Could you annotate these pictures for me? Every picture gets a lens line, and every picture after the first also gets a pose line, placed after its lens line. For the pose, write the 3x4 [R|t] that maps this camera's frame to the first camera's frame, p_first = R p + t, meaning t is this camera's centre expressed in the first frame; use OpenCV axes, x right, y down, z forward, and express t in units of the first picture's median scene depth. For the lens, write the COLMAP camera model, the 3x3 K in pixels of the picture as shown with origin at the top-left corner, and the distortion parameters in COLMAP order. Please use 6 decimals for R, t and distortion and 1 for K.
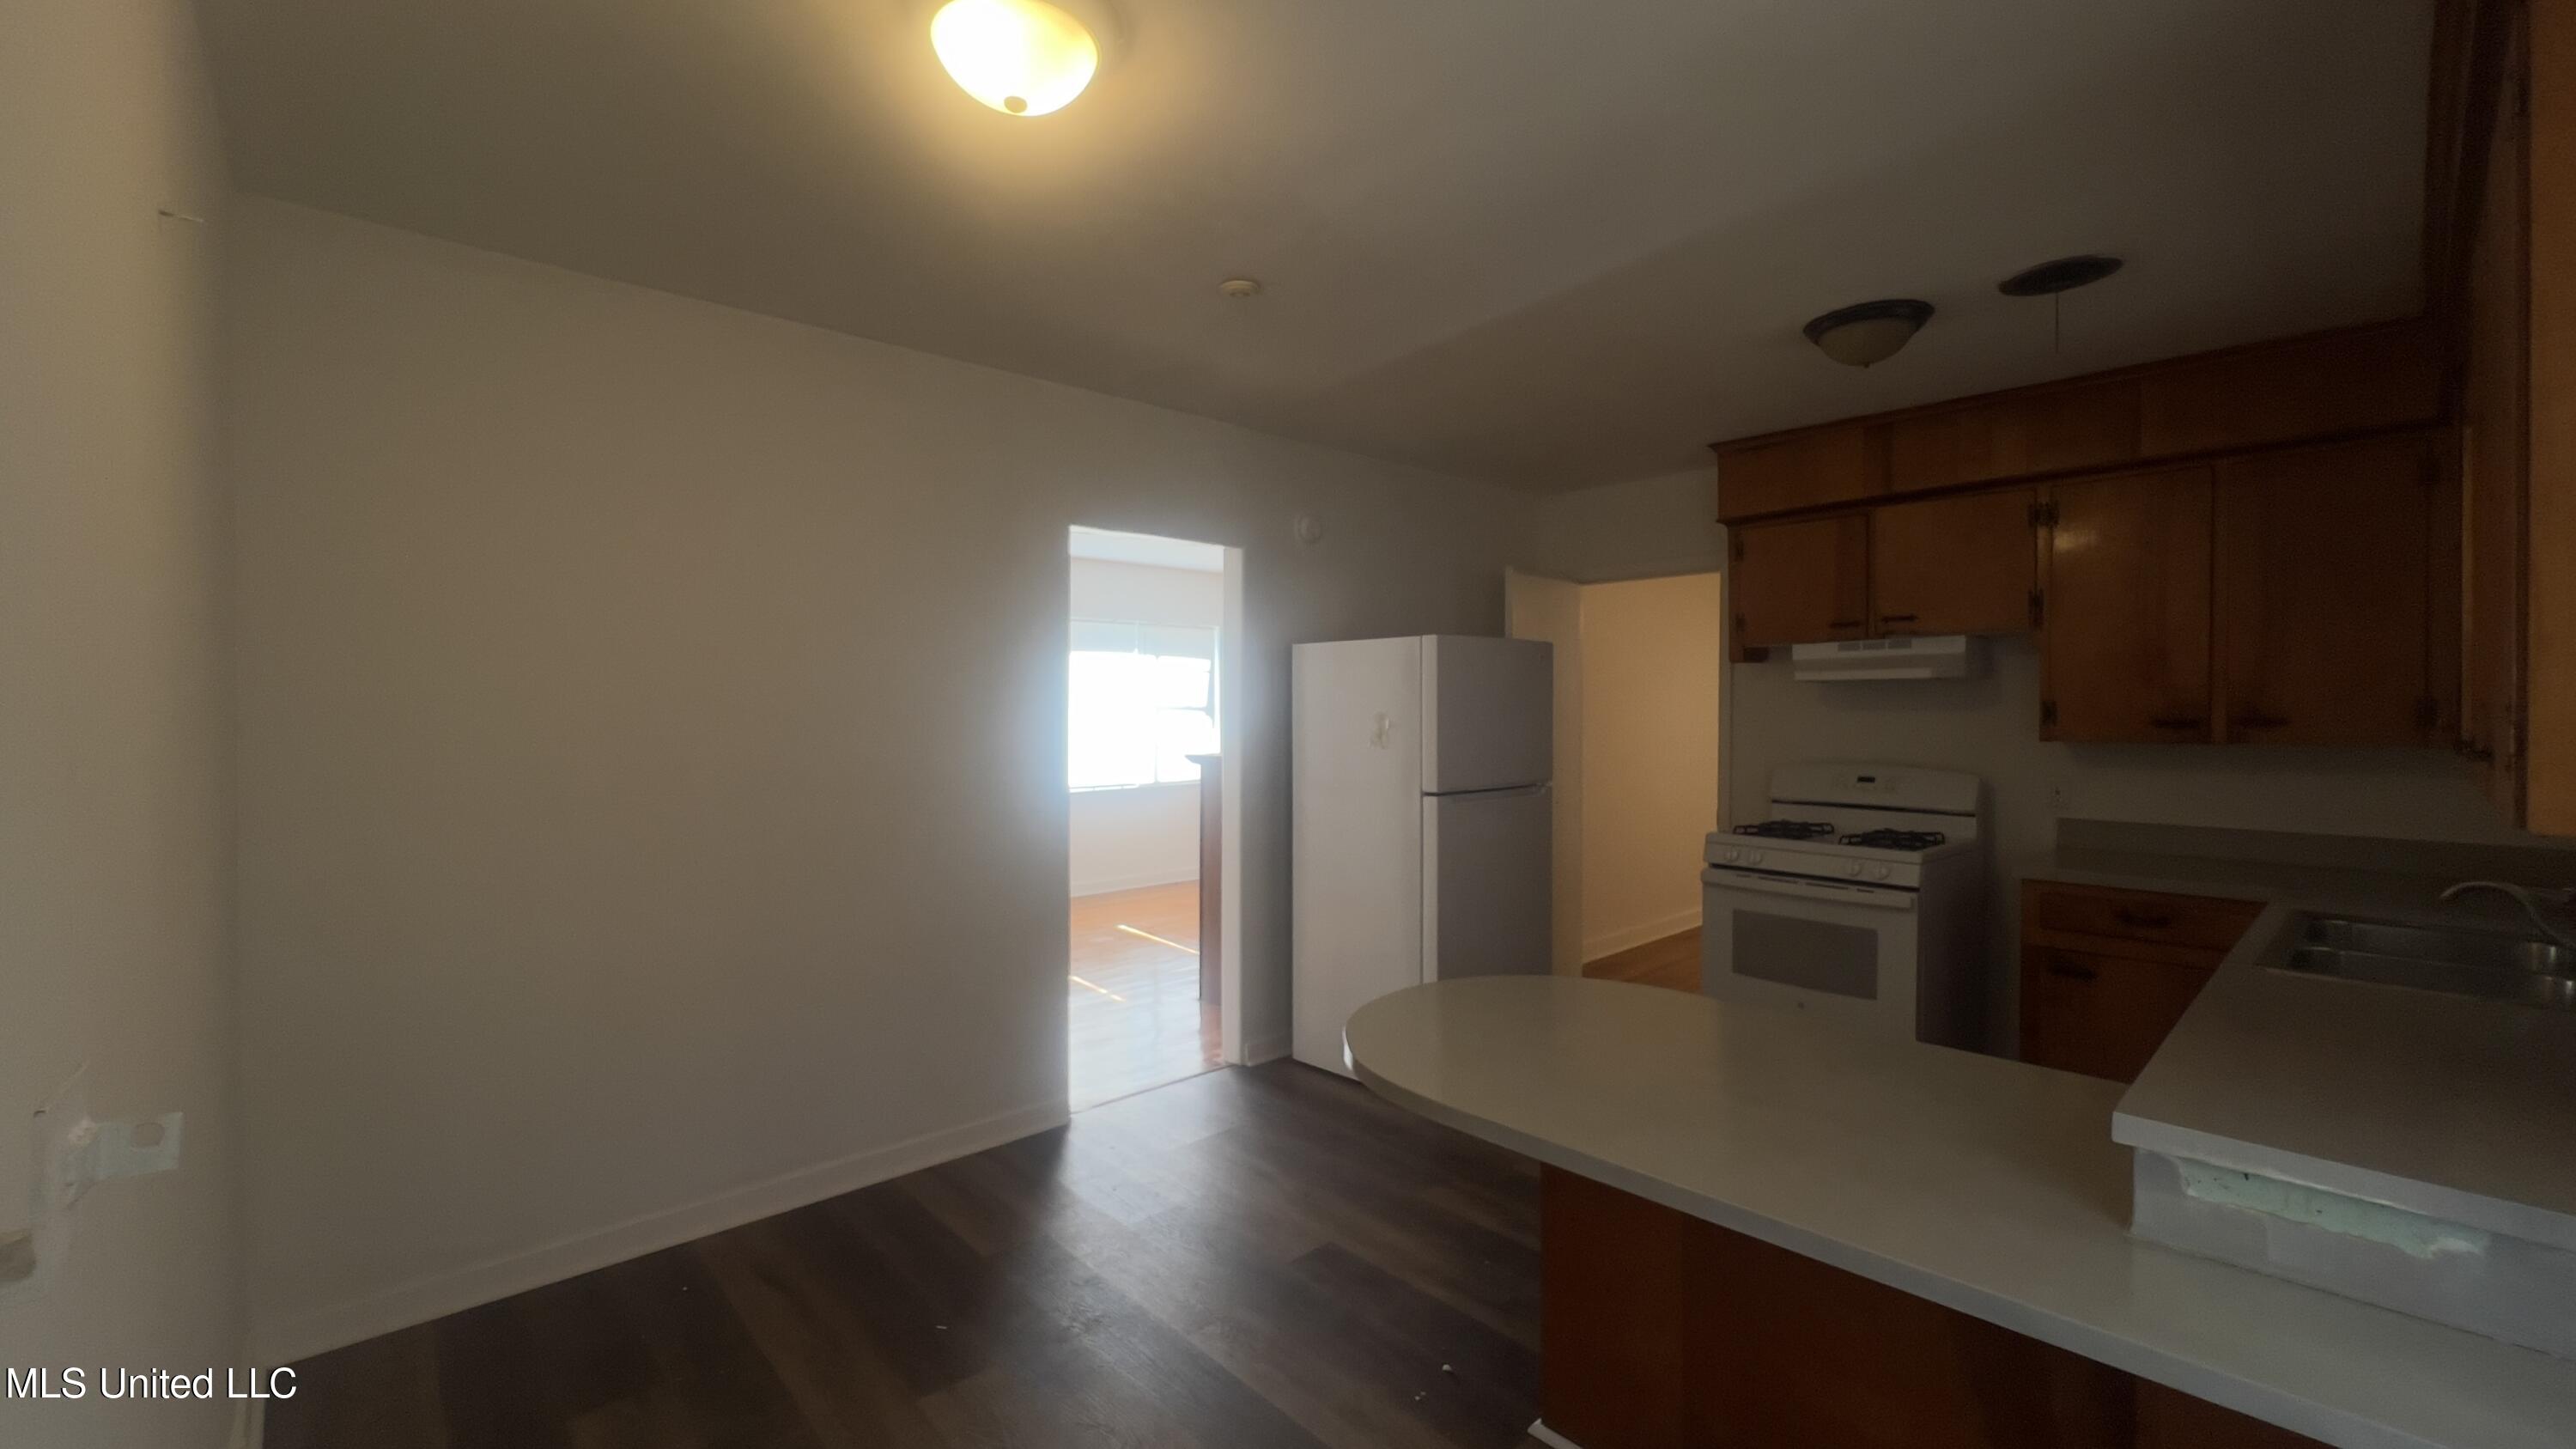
lens RADIAL K [[1042.2, 0, 1279.1], [0, 1042.2, 710.3], [0, 0, 1]] dist [0.003141, 0.000031]
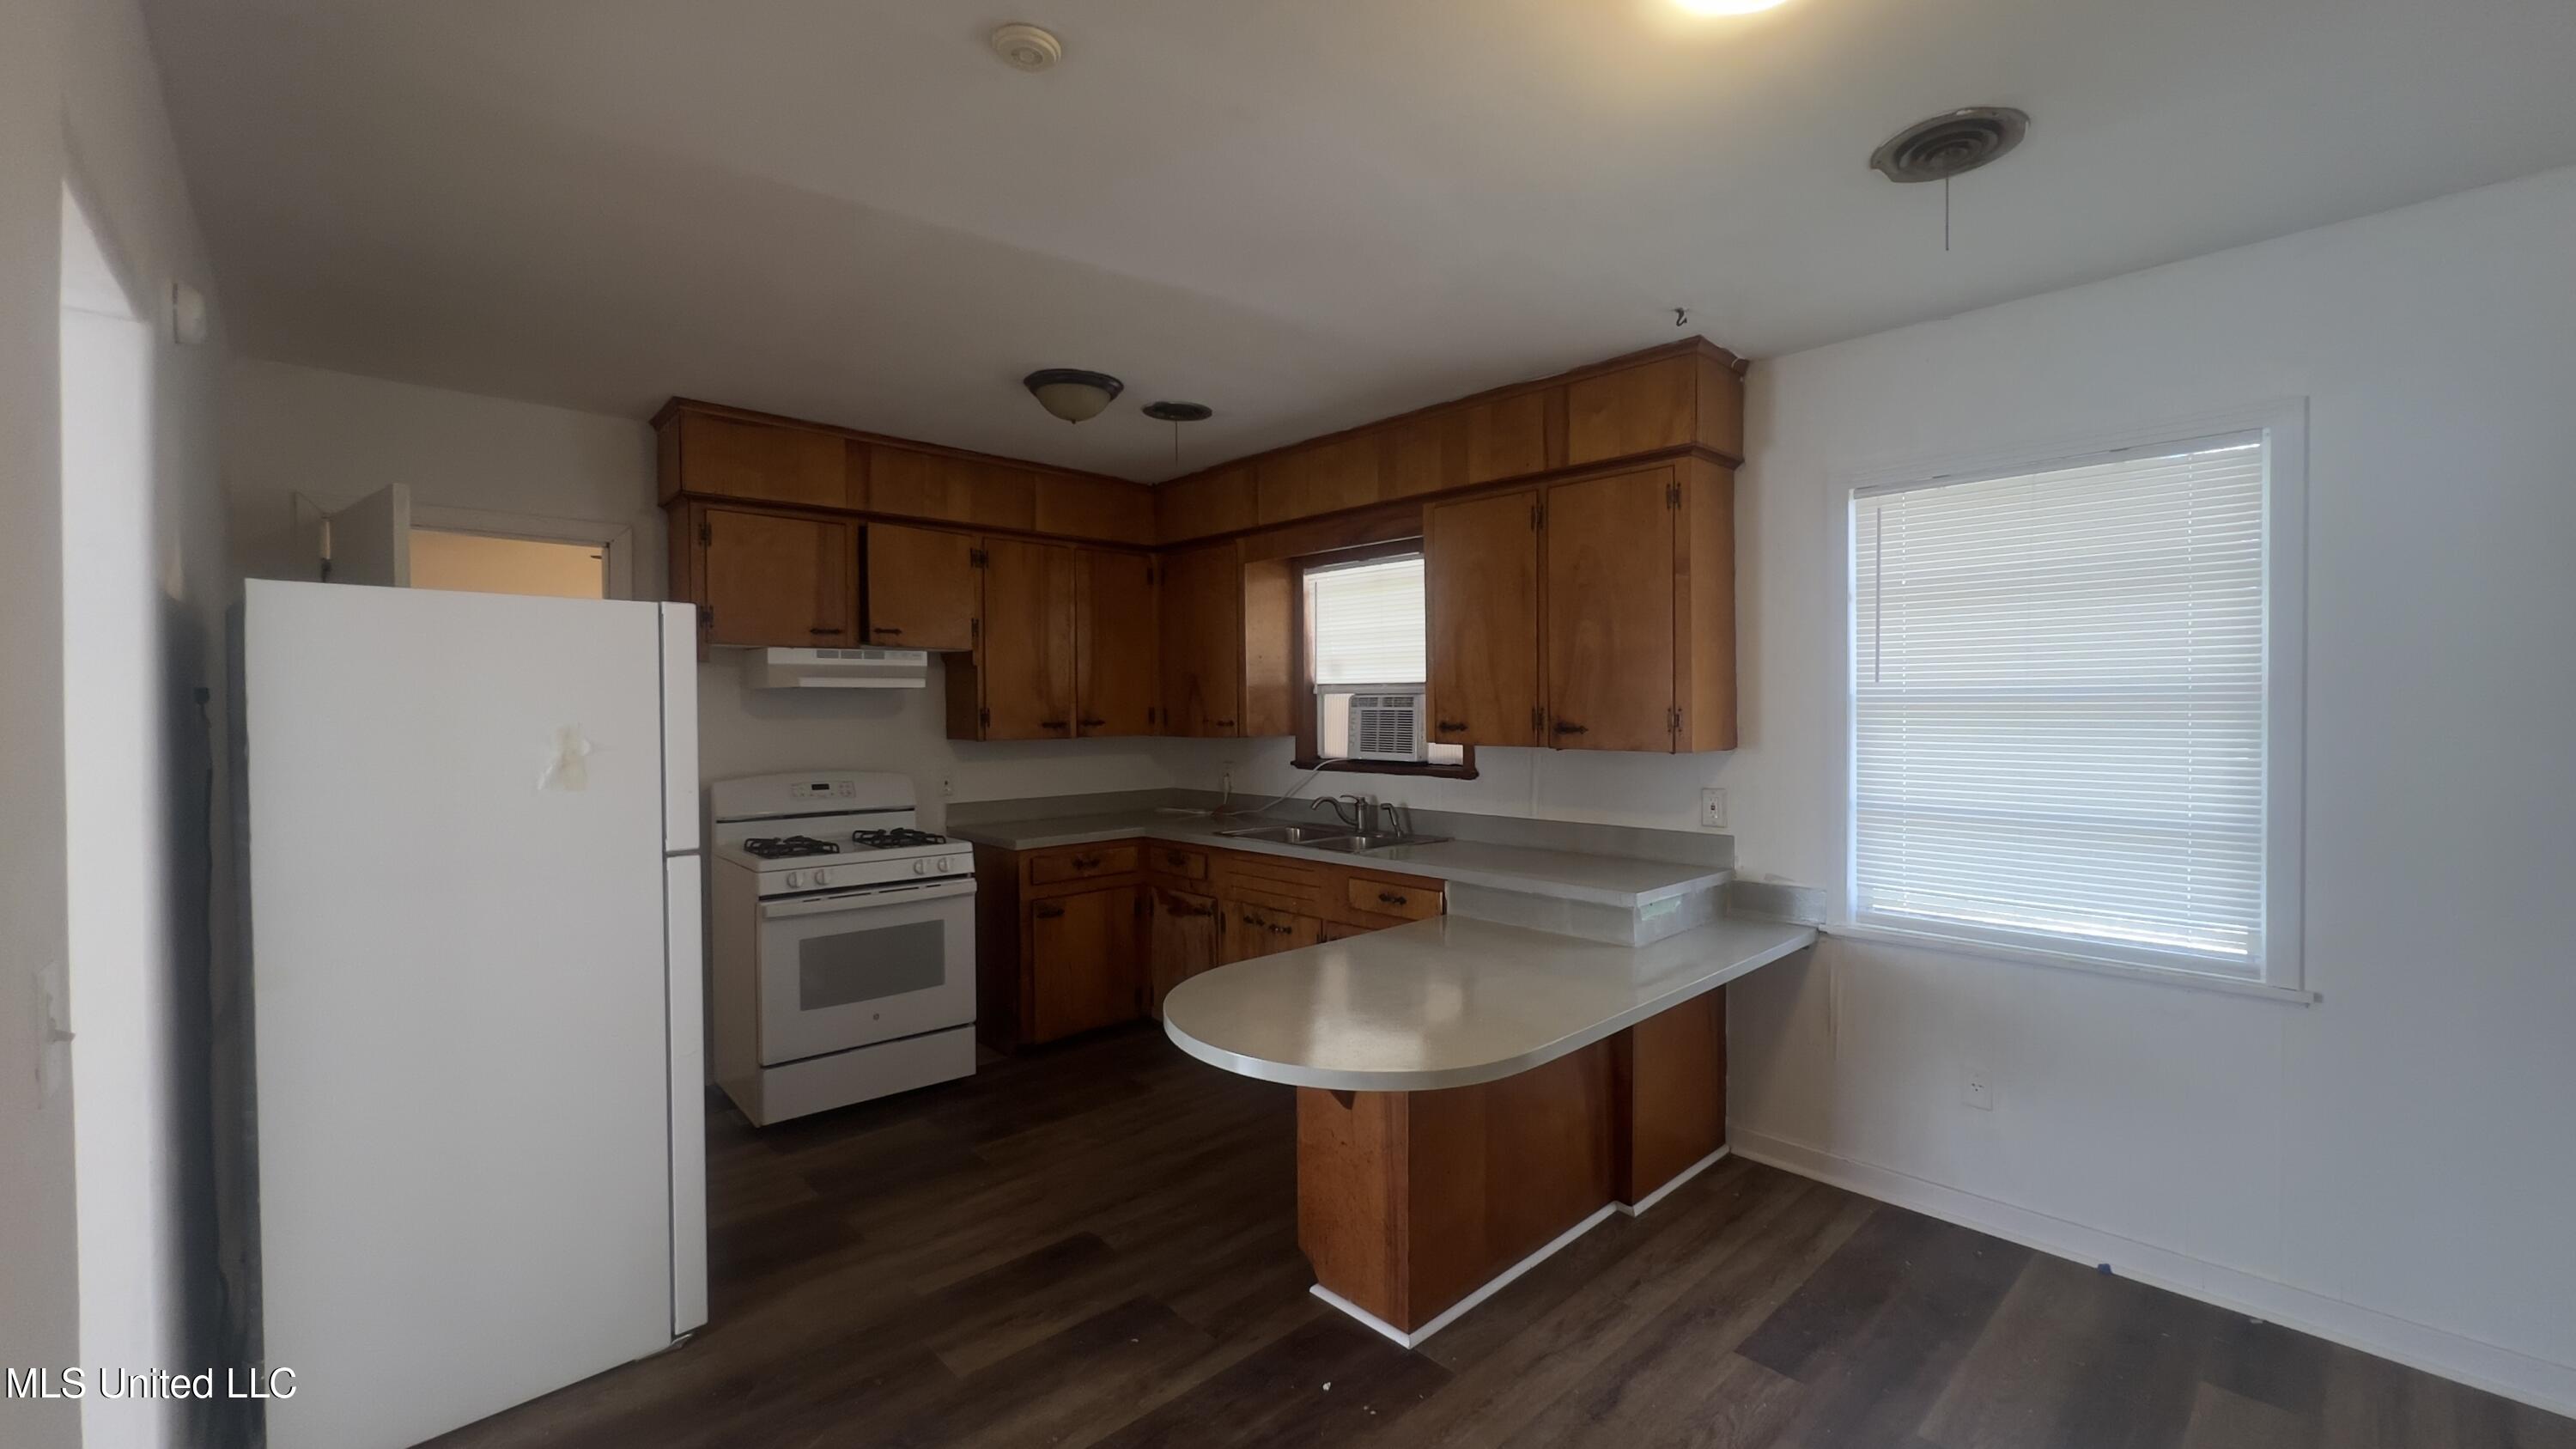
lens RADIAL K [[1028.5, 0, 1279.3], [0, 1028.5, 725.3], [0, 0, 1]] dist [0.000765, 0.000176]
pose [[0.001812, -0.013758, 0.999904, -0.467777], [0.008815, 0.999867, 0.013741, -0.002893], [-0.999960, 0.008789, 0.001933, 0.609759]]
